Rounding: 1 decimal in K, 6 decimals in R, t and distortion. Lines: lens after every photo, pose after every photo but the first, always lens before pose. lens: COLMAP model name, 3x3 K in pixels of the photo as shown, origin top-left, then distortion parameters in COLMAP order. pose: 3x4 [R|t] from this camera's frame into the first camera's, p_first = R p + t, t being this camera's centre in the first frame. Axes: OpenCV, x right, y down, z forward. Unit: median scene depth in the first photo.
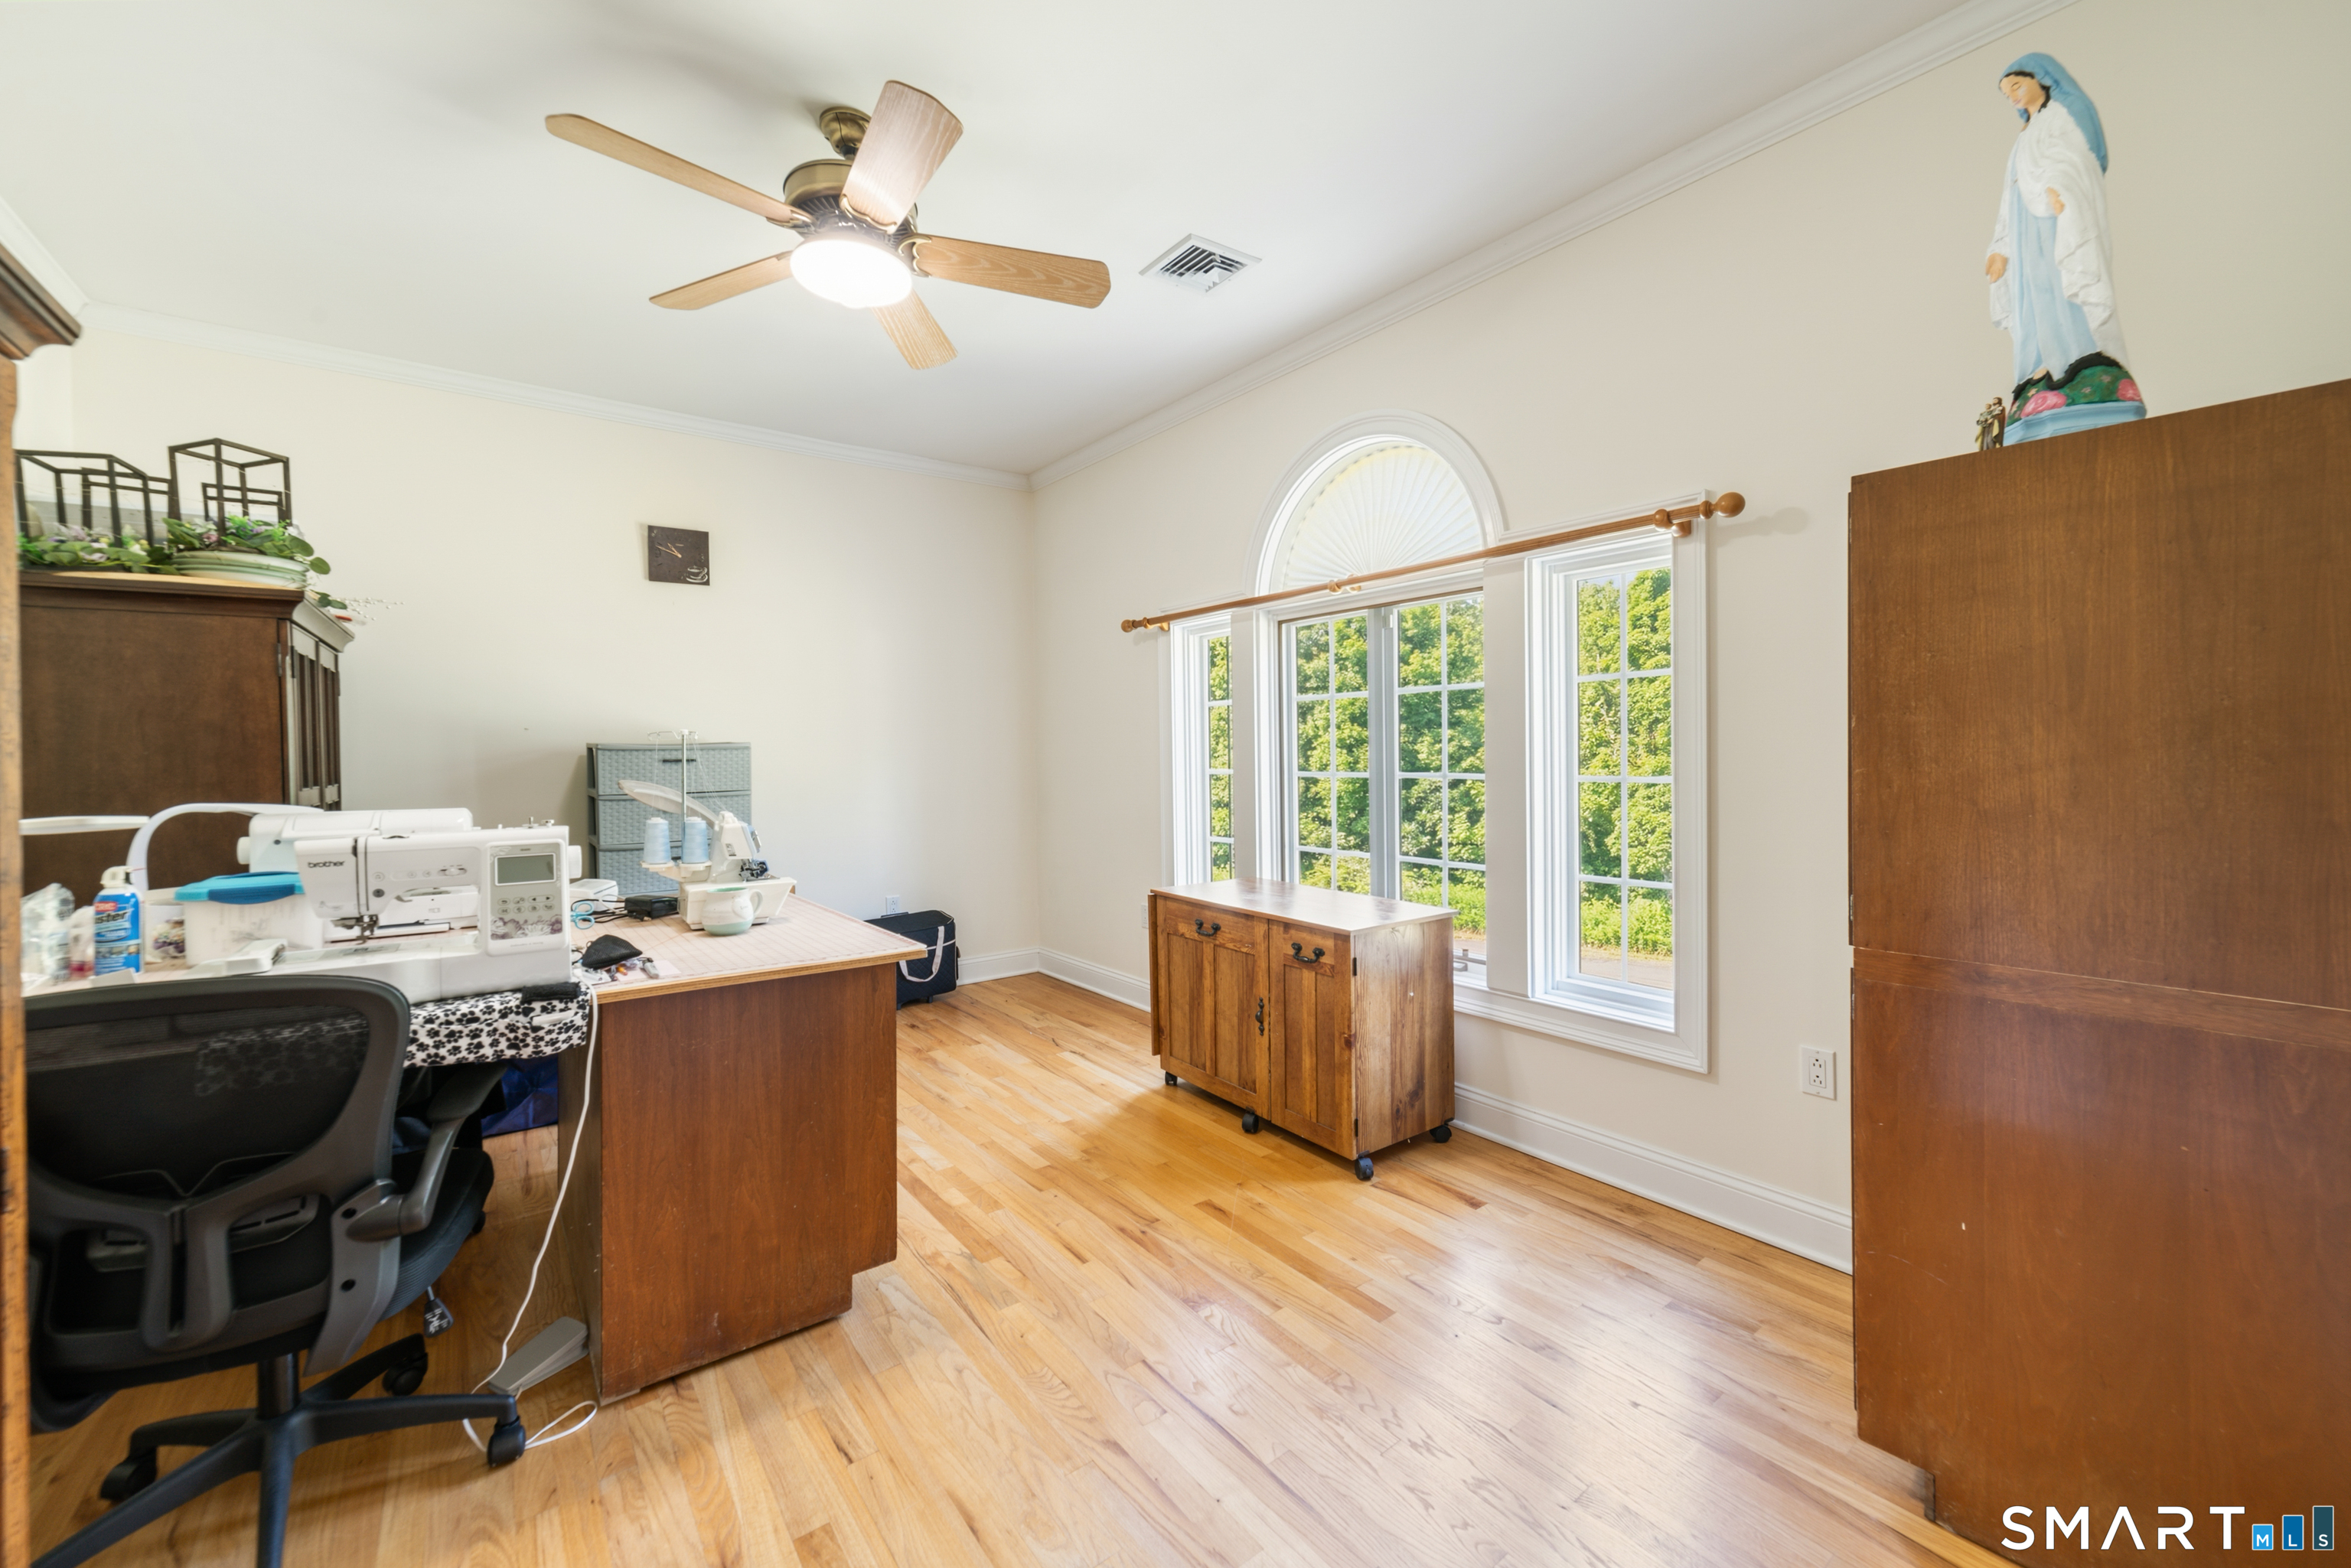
lens RADIAL K [[920.8, 0, 1189.8], [0, 920.8, 766.3], [0, 0, 1]] dist [-0.001693, 0.001339]
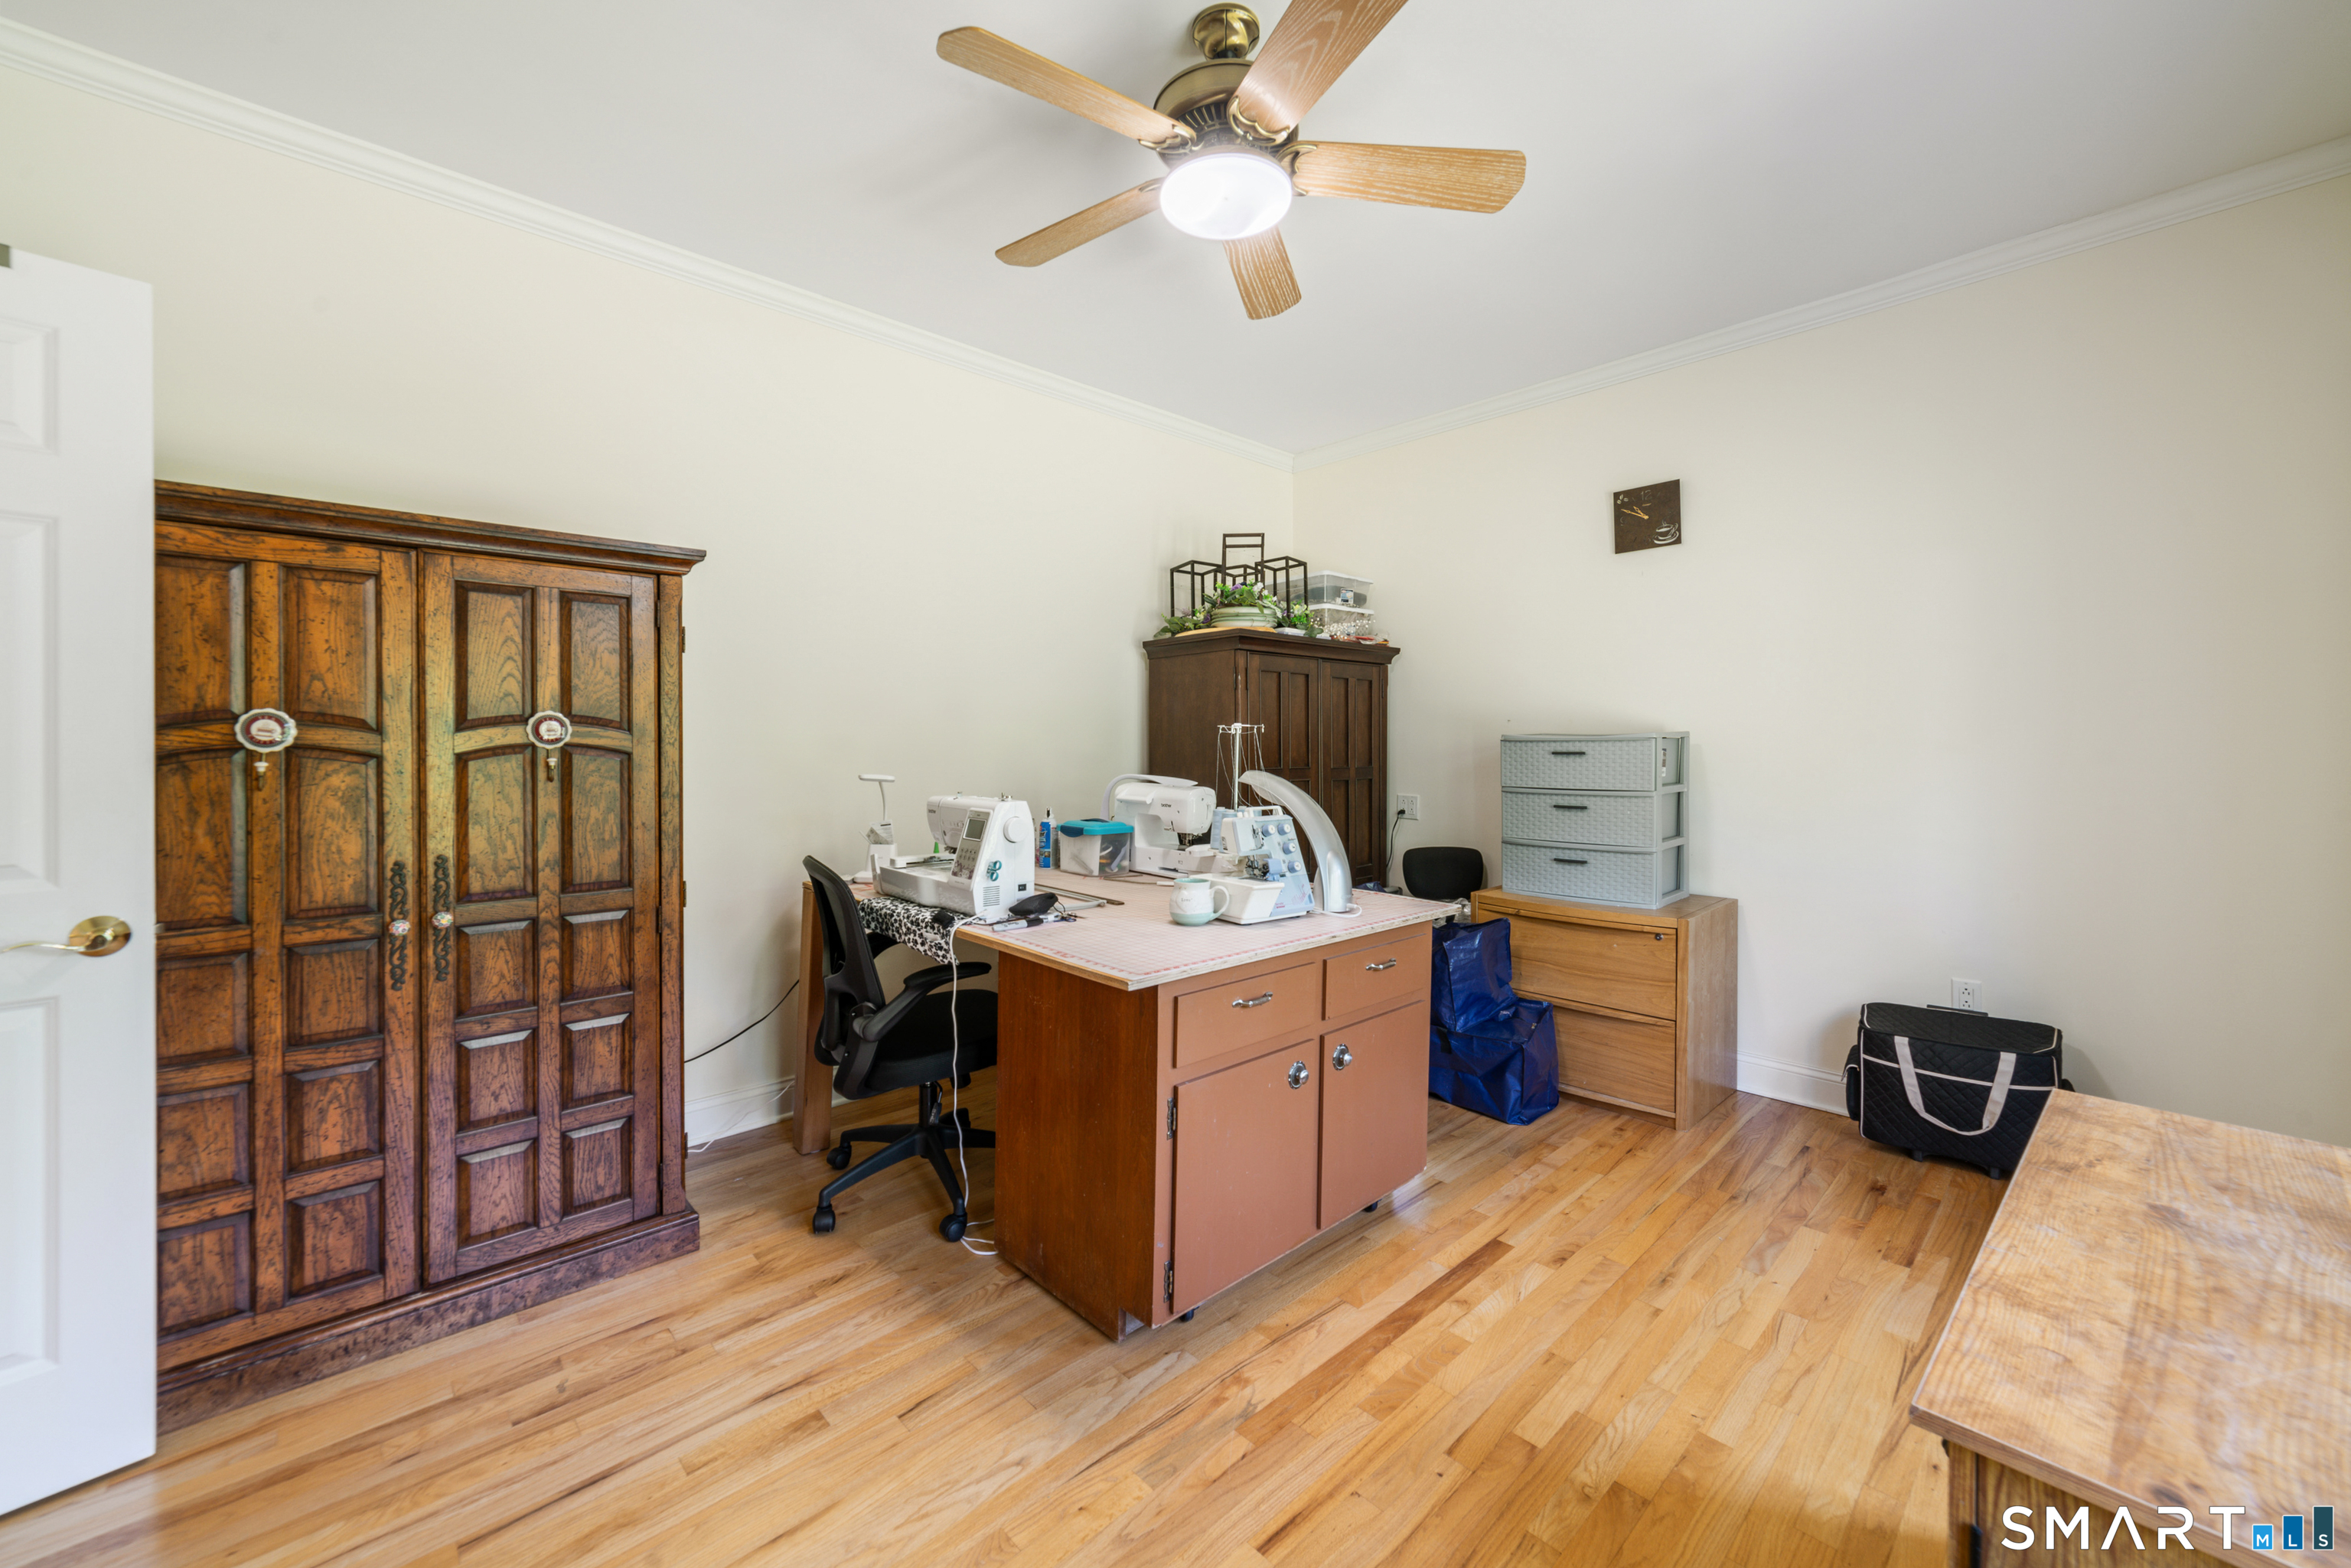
lens RADIAL K [[920.8, 0, 1184.7], [0, 920.8, 771.2], [0, 0, 1]] dist [-0.001693, 0.001339]
pose [[0.072535, 0.031468, -0.996869, 0.398878], [-0.014391, 0.999431, 0.030502, -0.014372], [0.997262, 0.012133, 0.072947, 0.714984]]
